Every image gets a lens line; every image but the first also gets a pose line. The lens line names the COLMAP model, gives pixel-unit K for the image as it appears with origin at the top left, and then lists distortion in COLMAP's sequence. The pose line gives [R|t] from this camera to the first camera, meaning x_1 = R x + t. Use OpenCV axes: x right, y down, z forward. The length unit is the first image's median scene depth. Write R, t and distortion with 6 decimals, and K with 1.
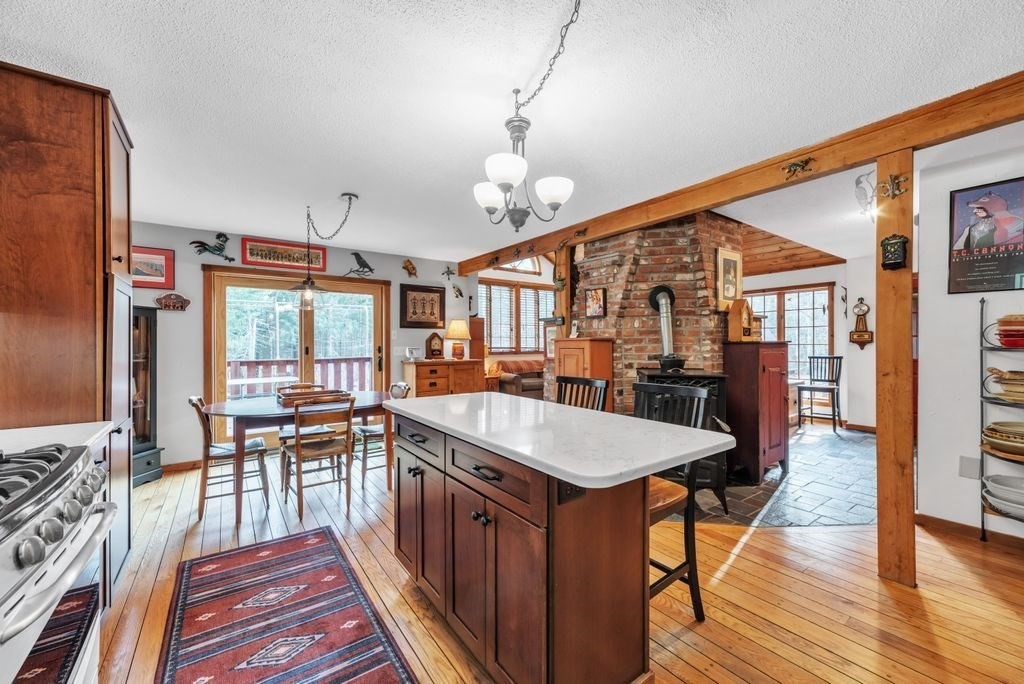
lens RADIAL K [[400.1, 0, 514.4], [0, 400.1, 341.0], [0, 0, 1]] dist [-0.002746, -0.000028]
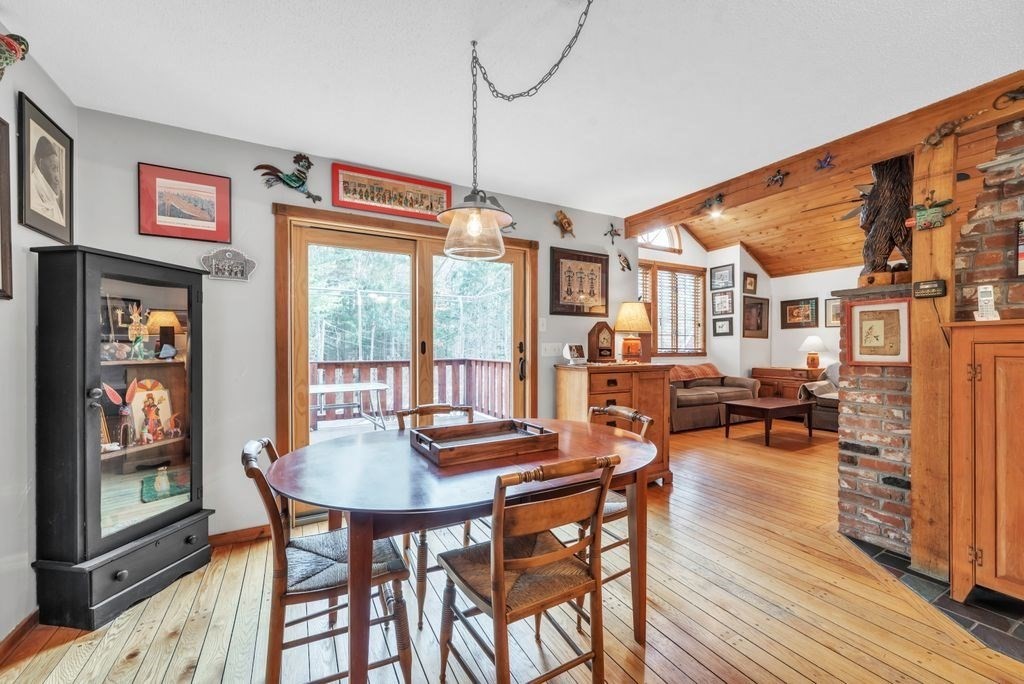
lens RADIAL K [[400.1, 0, 510.0], [0, 400.1, 347.4], [0, 0, 1]] dist [-0.002746, -0.000028]
pose [[0.991254, 0.004124, -0.131902, -0.269100], [-0.003102, 0.999964, 0.007948, 0.016632], [0.131930, -0.007469, 0.991231, 0.347737]]
